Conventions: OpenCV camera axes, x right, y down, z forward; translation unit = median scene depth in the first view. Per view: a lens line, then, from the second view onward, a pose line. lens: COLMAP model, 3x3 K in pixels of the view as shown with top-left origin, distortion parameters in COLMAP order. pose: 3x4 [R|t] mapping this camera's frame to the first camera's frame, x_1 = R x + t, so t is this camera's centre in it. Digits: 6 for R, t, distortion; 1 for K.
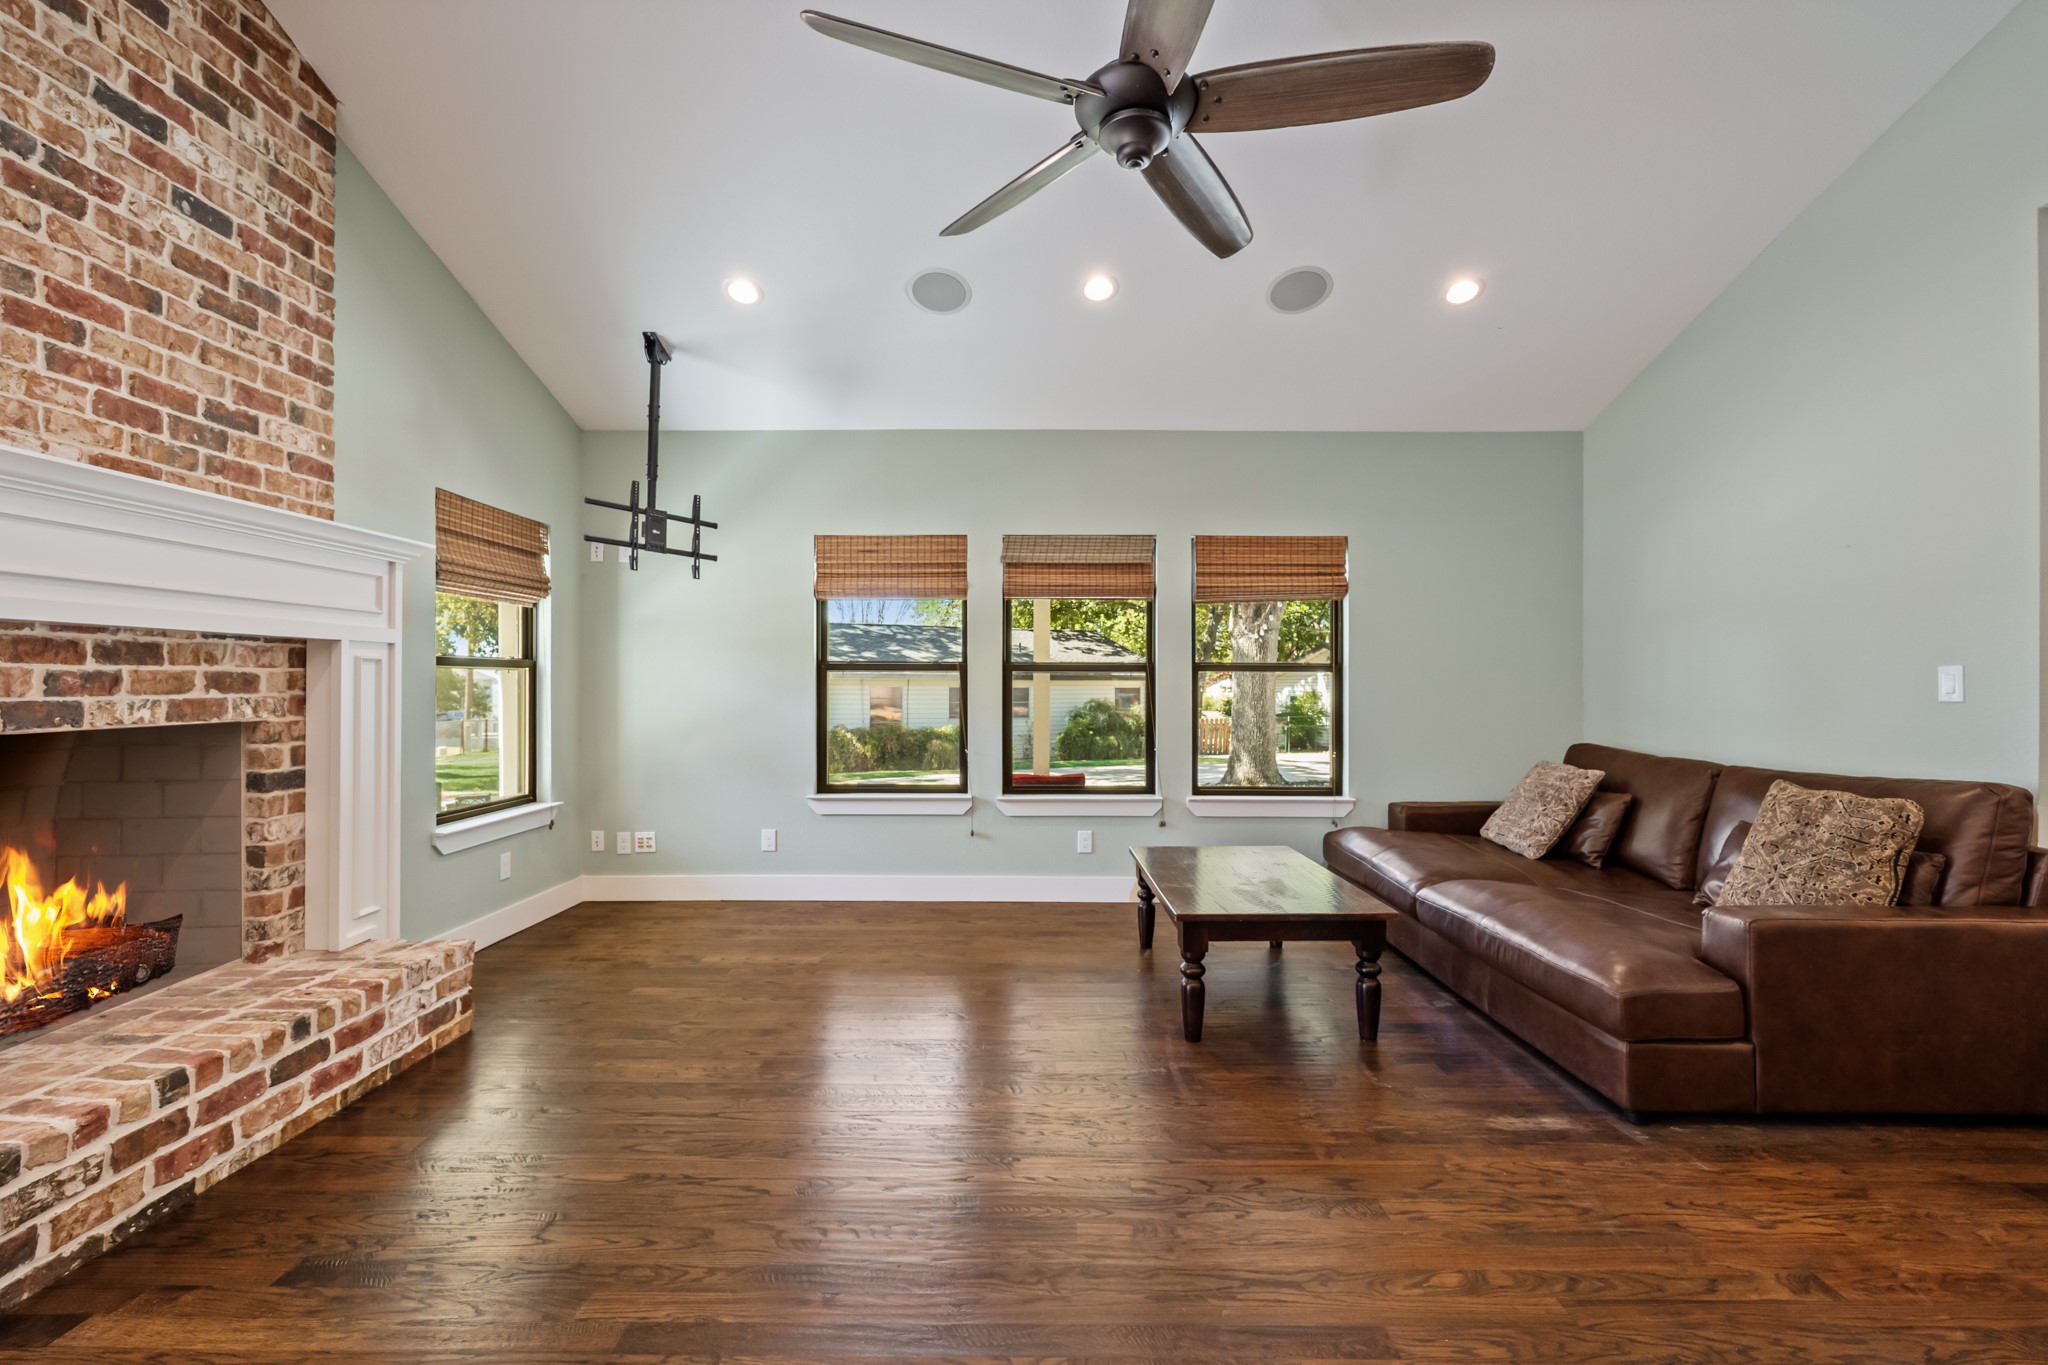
lens RADIAL K [[863.0, 0, 1027.4], [0, 863.0, 683.8], [0, 0, 1]] dist [0.001599, 0.000376]
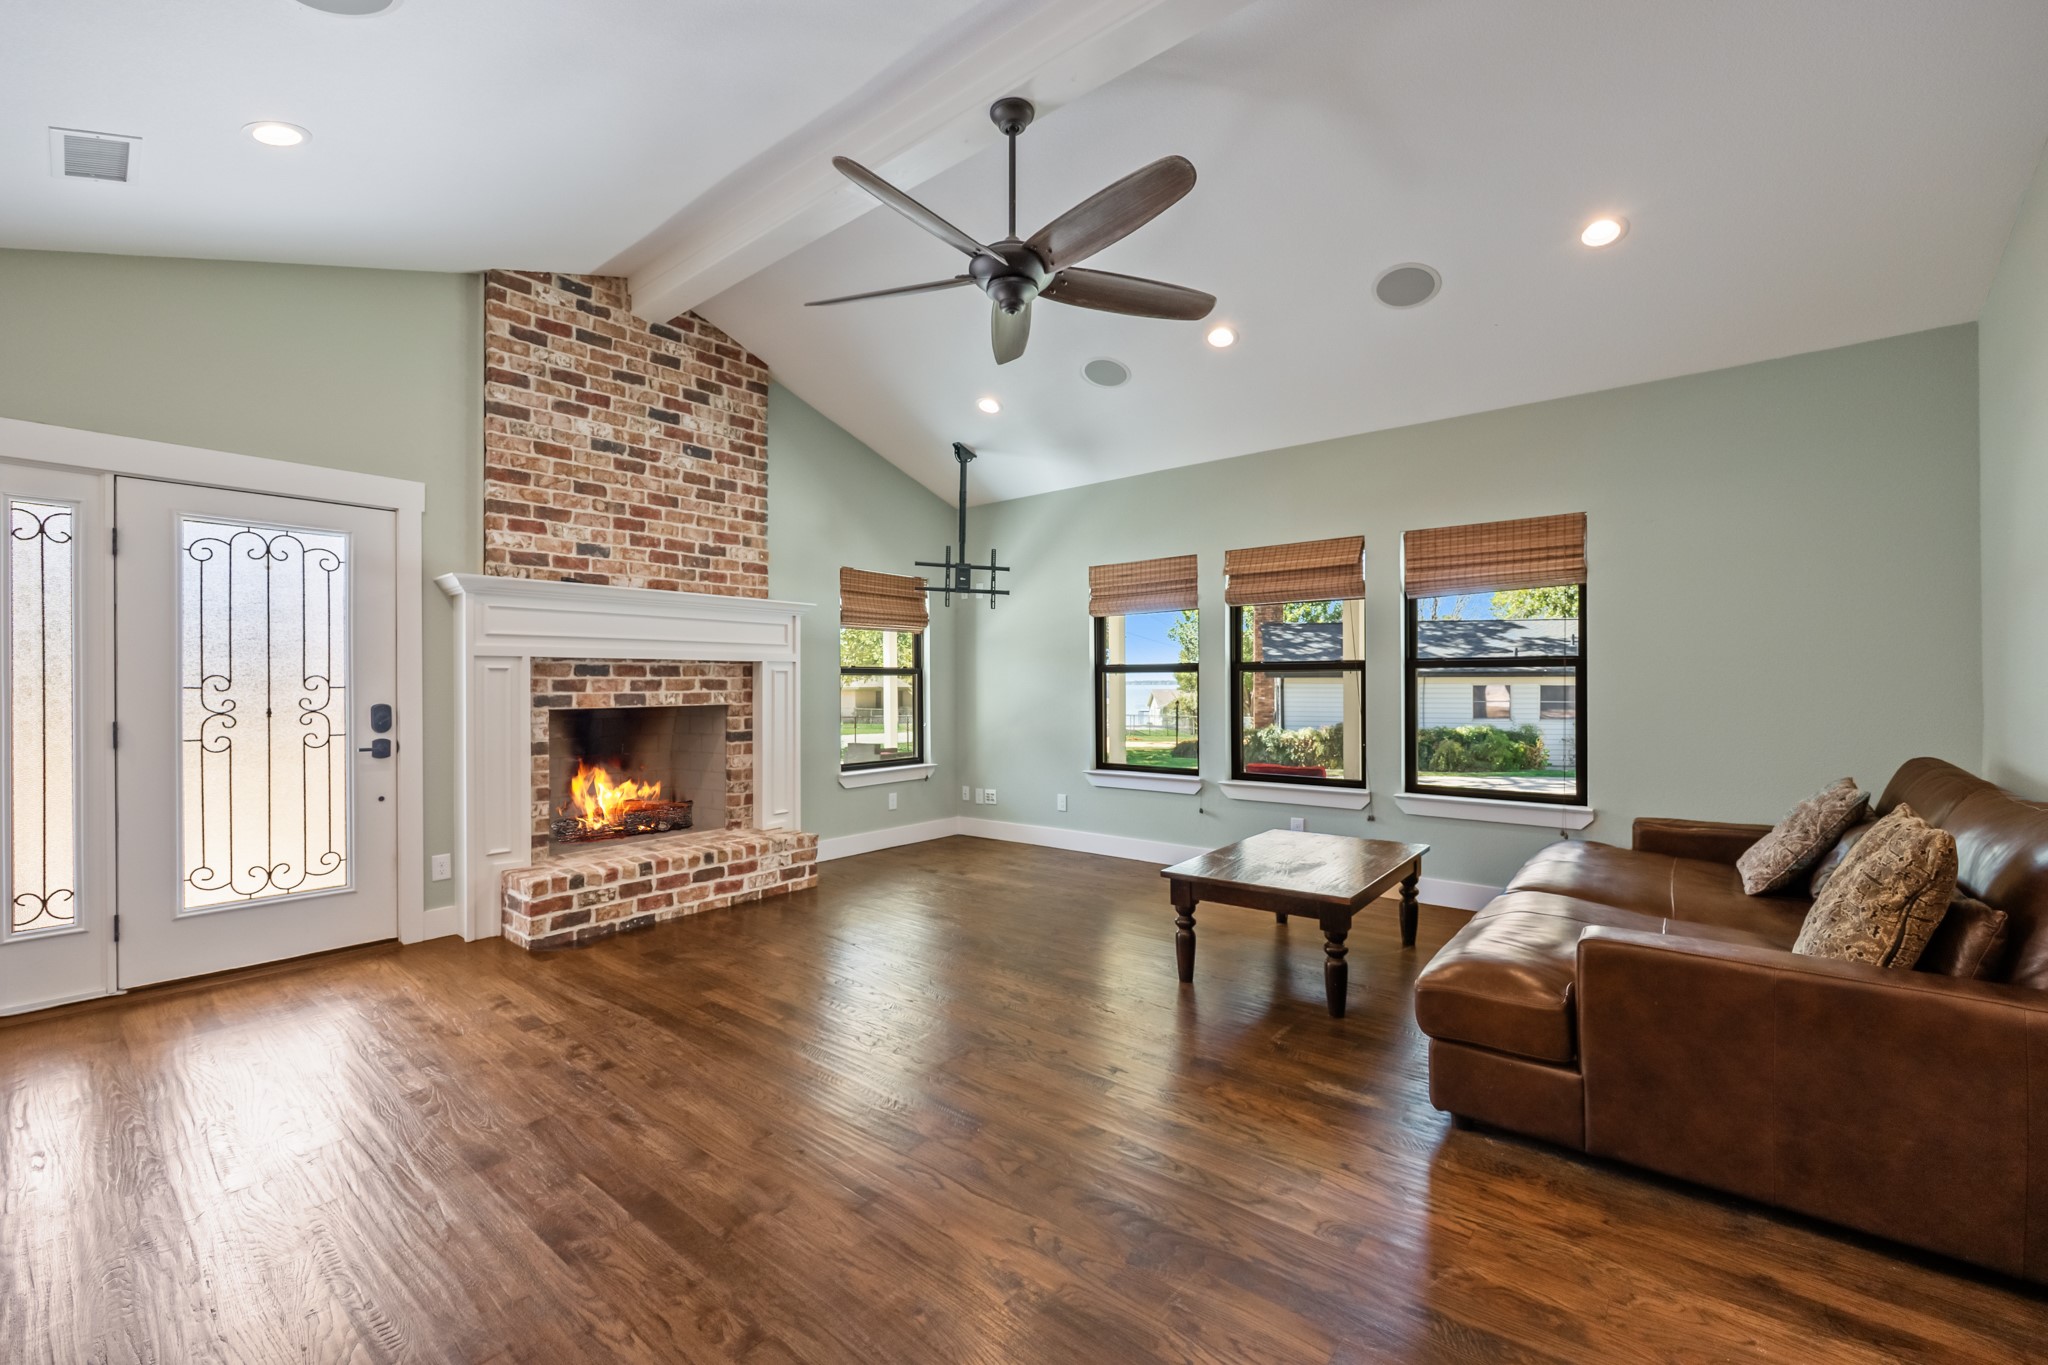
lens RADIAL K [[837.5, 0, 1032.1], [0, 837.5, 682.5], [0, 0, 1]] dist [0.000009, -0.000047]
pose [[0.781696, -0.007475, -0.623615, 0.795950], [0.006709, 0.999971, -0.003576, 0.004896], [0.623624, -0.001388, 0.781723, -0.036558]]
